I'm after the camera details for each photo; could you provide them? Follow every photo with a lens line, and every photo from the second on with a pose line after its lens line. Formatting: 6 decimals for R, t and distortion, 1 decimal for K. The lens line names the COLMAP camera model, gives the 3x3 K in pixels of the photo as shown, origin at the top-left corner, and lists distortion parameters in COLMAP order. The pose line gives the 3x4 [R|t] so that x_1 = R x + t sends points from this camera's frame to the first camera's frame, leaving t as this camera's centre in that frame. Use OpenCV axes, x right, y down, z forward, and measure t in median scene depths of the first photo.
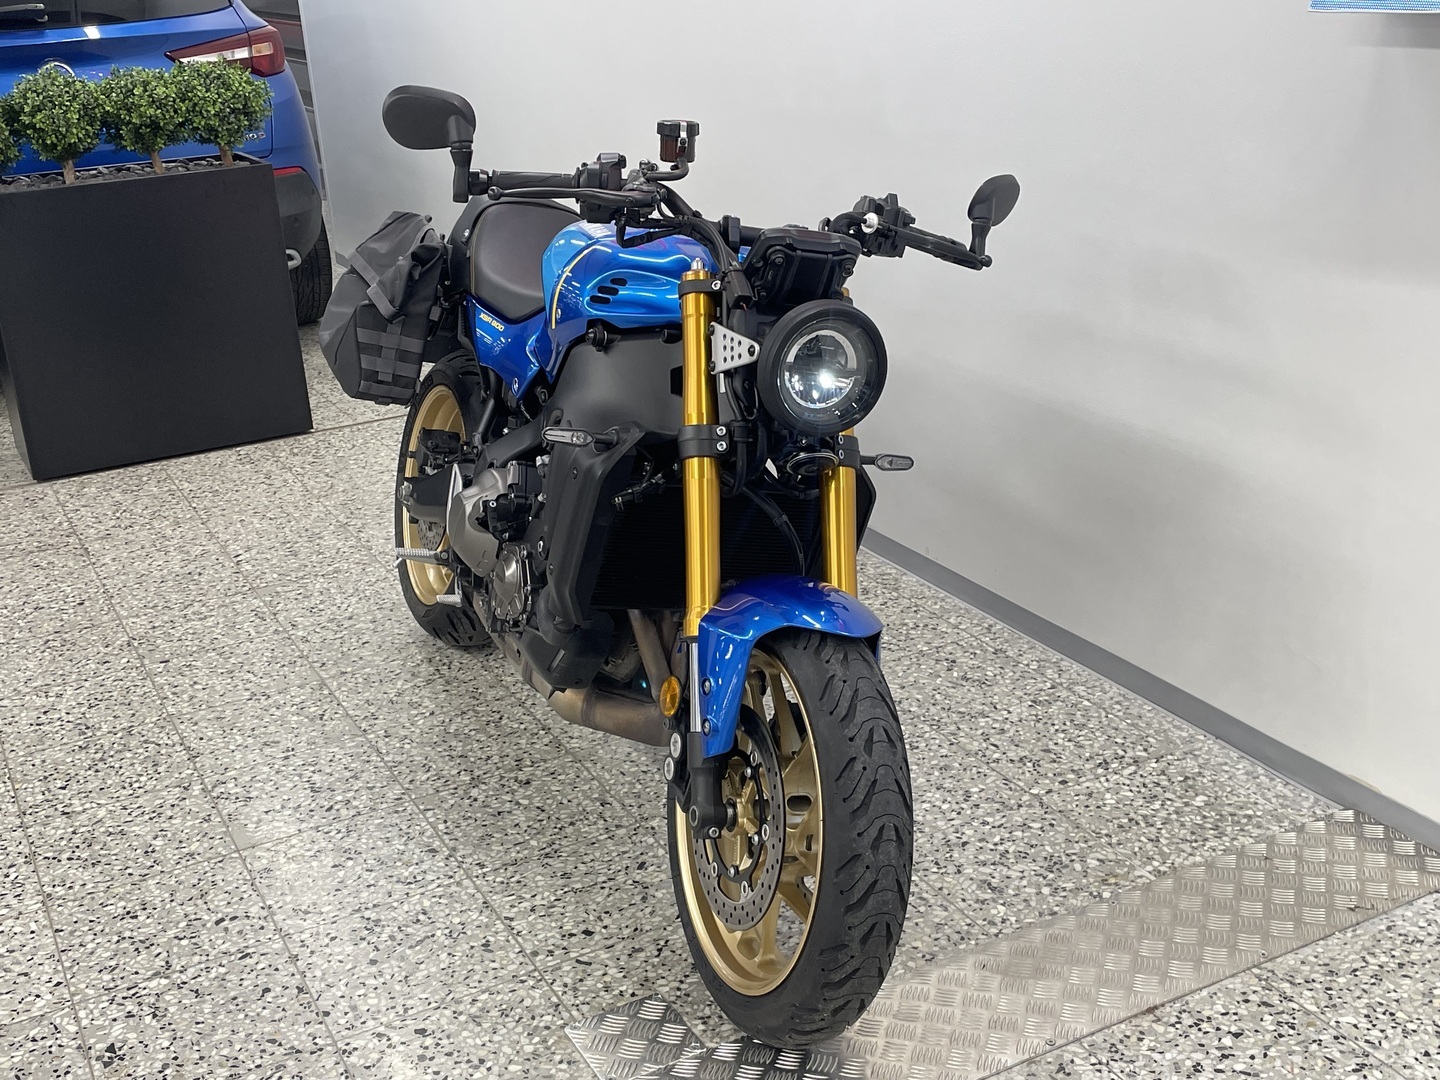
lens RADIAL K [[1672.8, 0, 724.3], [0, 1672.8, 539.8], [0, 0, 1]] dist [0.166789, -0.317505]
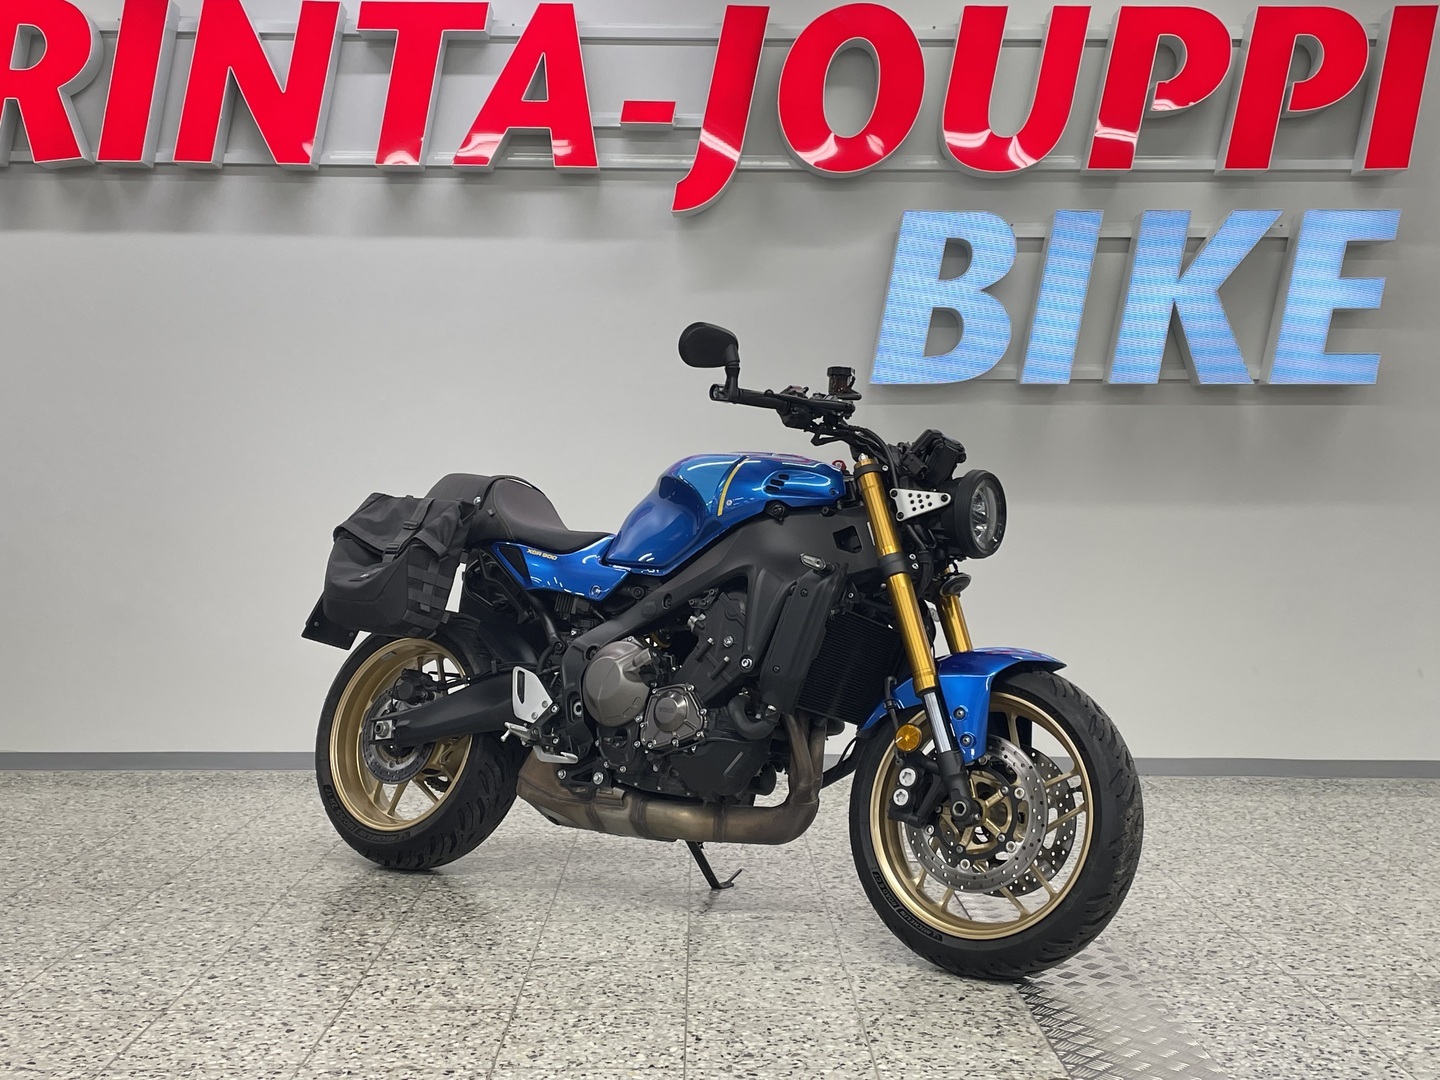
lens RADIAL K [[1663.2, 0, 718.4], [0, 1663.2, 535.6], [0, 0, 1]] dist [0.087406, -0.016050]
pose [[0.854804, 0.056713, 0.515842, -0.840970], [0.123010, 0.943539, -0.307576, 0.322235], [-0.504161, 0.326371, 0.799565, -0.082598]]
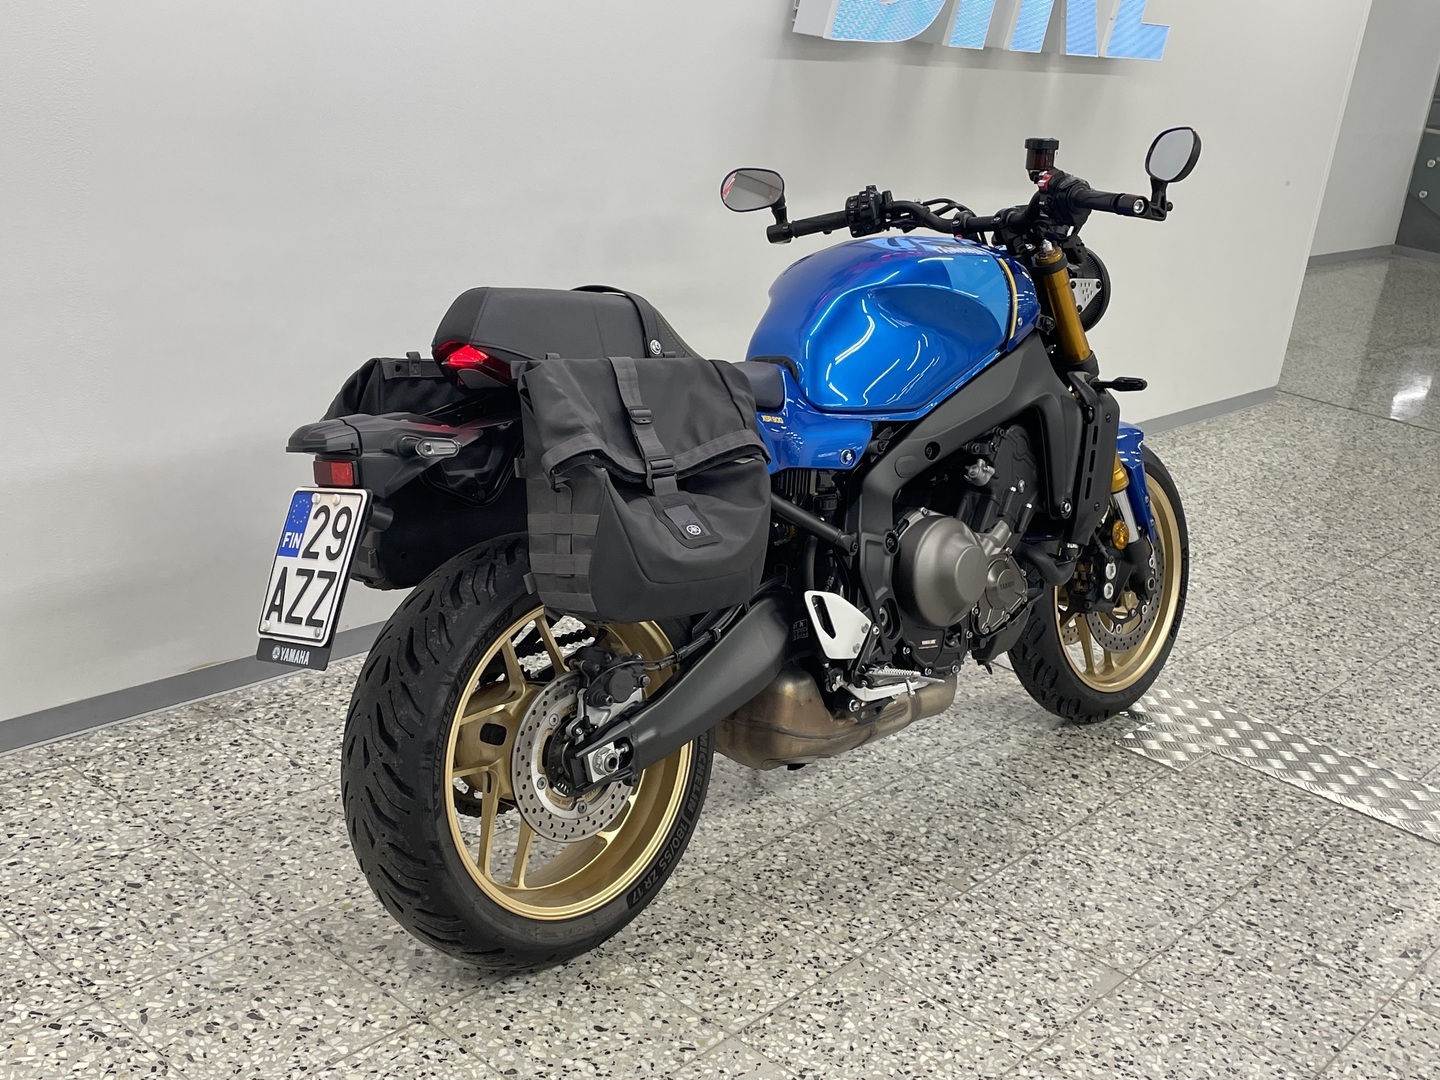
lens RADIAL K [[1681.4, 0, 710.4], [0, 1681.4, 537.4], [0, 0, 1]] dist [0.127146, -0.227350]
pose [[-0.371379, -0.293576, 0.880847, -1.104570], [0.226993, 0.891200, 0.392730, -0.518022], [-0.900306, 0.345798, -0.264334, 1.596724]]
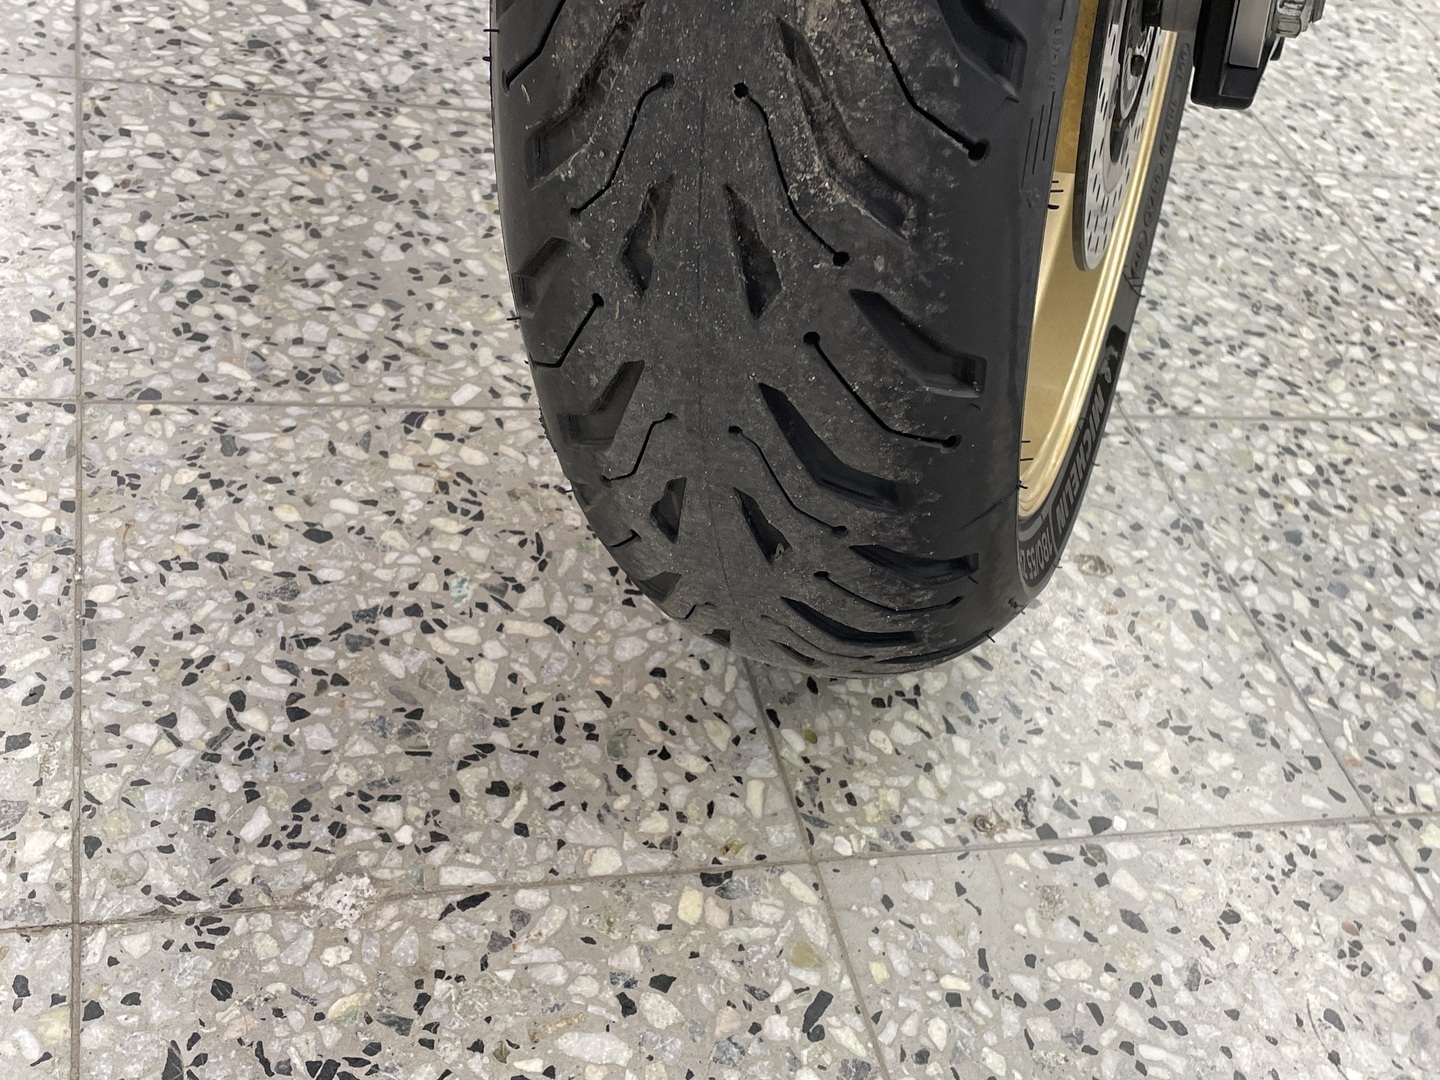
lens RADIAL K [[1681.4, 0, 710.4], [0, 1681.4, 537.4], [0, 0, 1]] dist [0.127146, -0.227350]
pose [[-0.959952, -0.274784, 0.054647, -0.323393], [-0.081430, 0.460283, 0.884030, -0.176068], [-0.268070, 0.844176, -0.464225, 1.524732]]
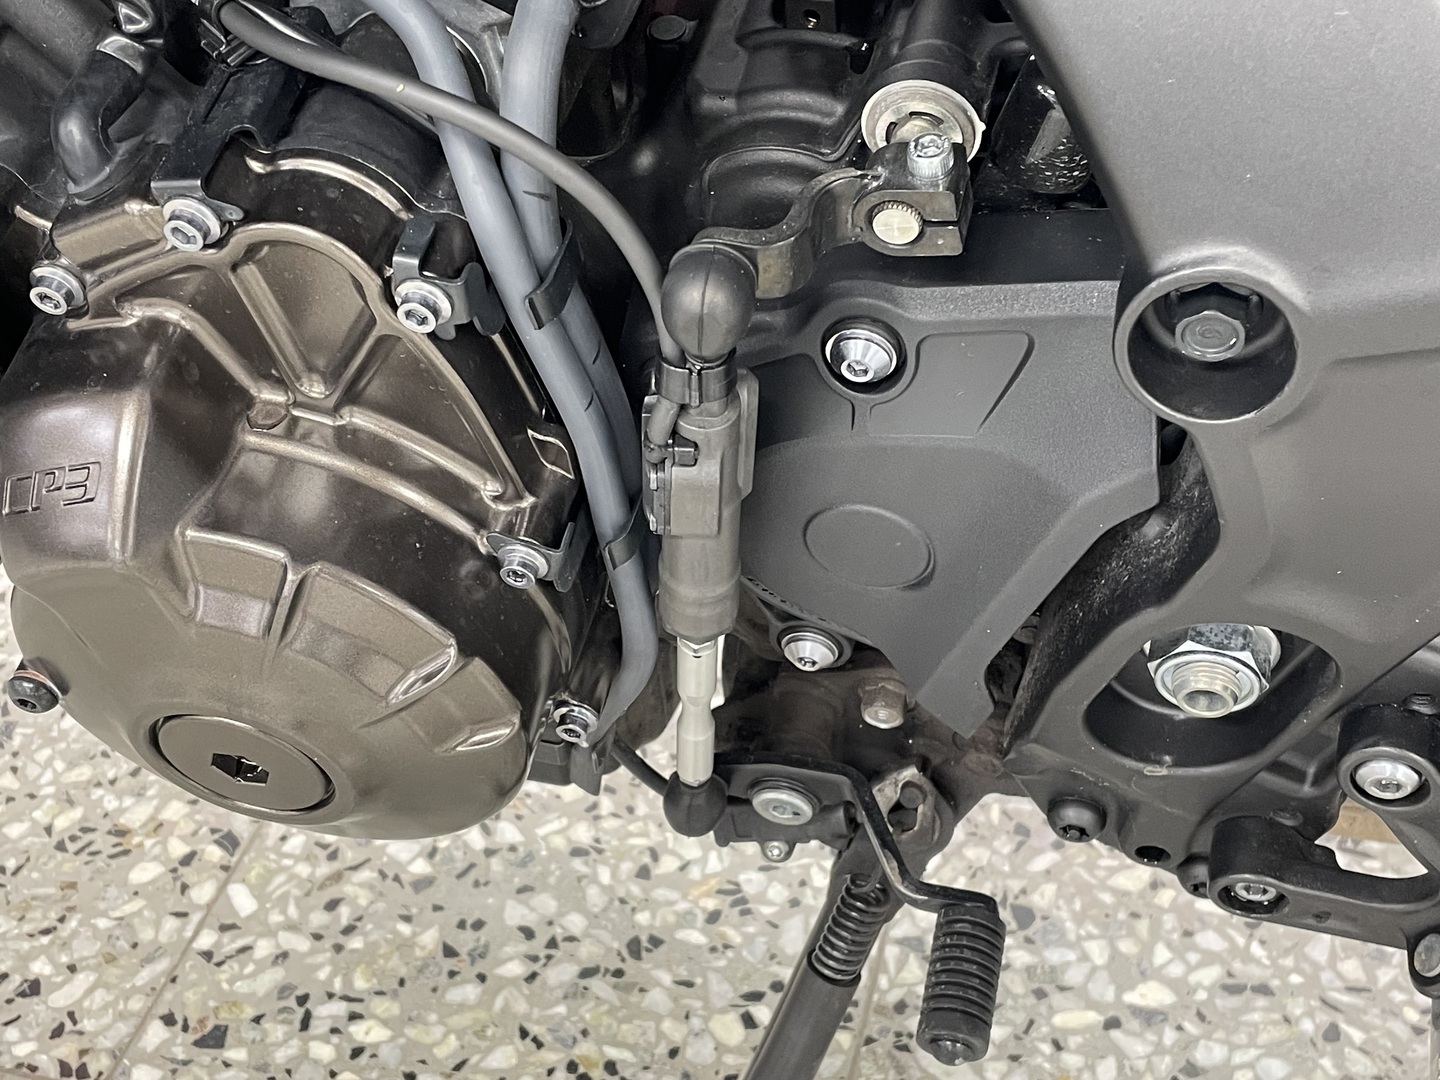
lens RADIAL K [[1836.6, 0, 722.6], [0, 1836.6, 548.0], [0, 0, 1]] dist [0.123761, -0.281278]
pose [[0.665878, -0.421850, 0.615345, -0.368900], [0.206457, 0.896774, 0.391371, -0.032936], [-0.716925, -0.133563, 0.684236, 1.043189]]
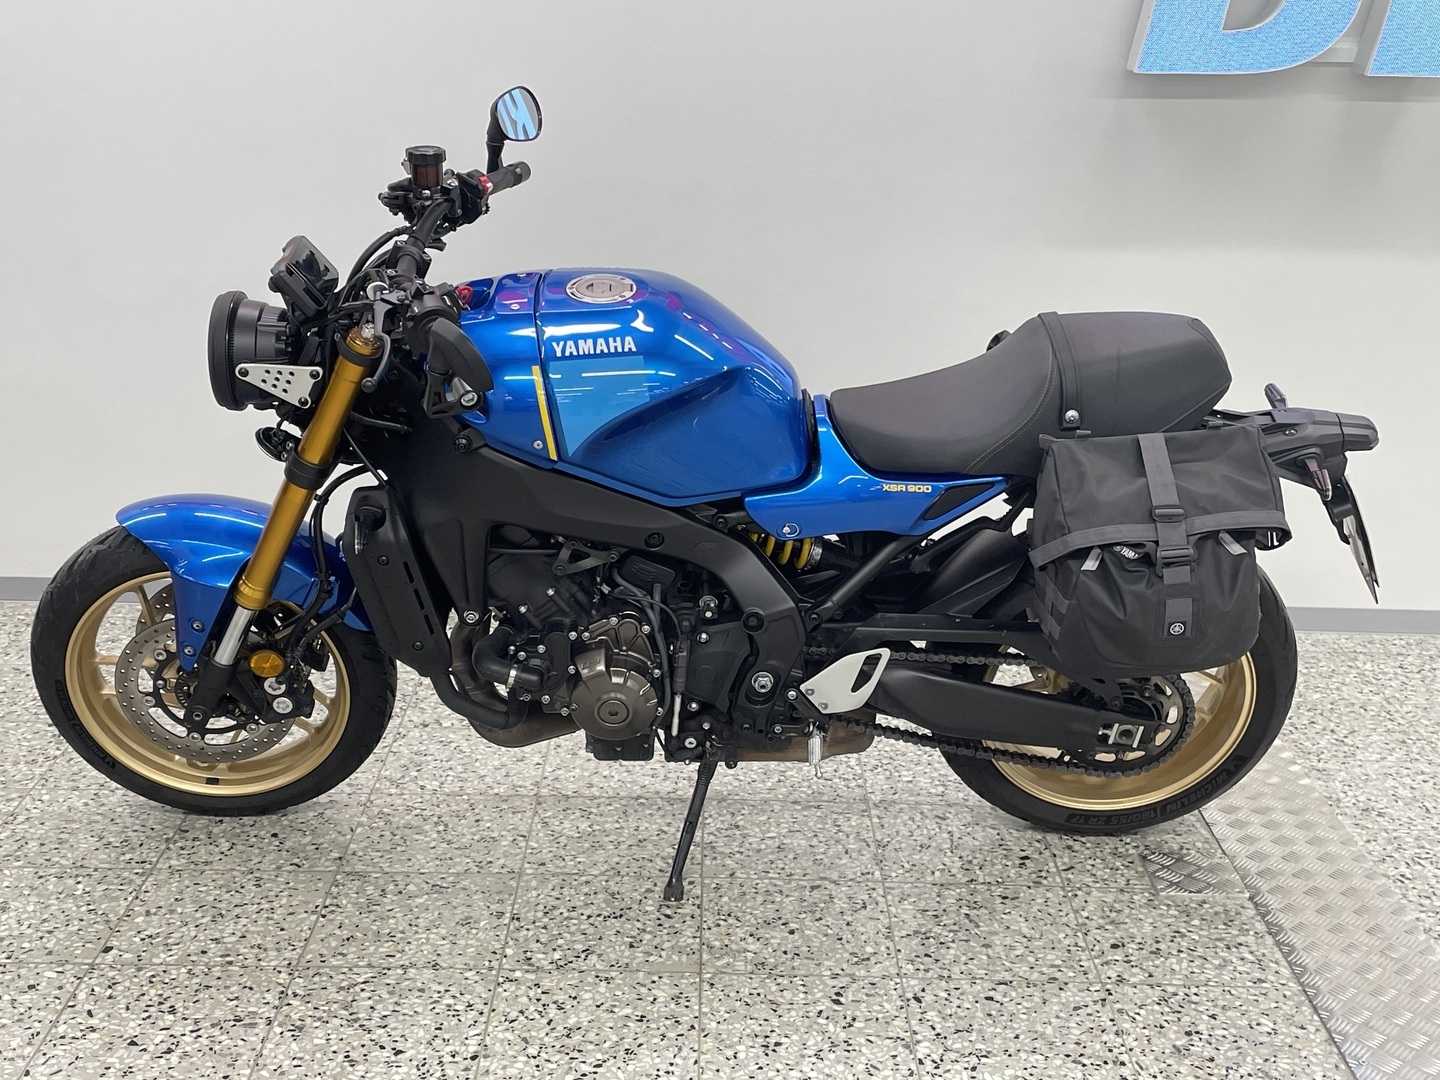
lens RADIAL K [[1827.9, 0, 720.6], [0, 1827.9, 533.9], [0, 0, 1]] dist [0.137730, -0.245183]
pose [[0.460928, -0.190950, 0.866651, -1.260437], [0.261960, 0.962336, 0.072708, -0.125245], [-0.847893, 0.193515, 0.493589, 0.546383]]
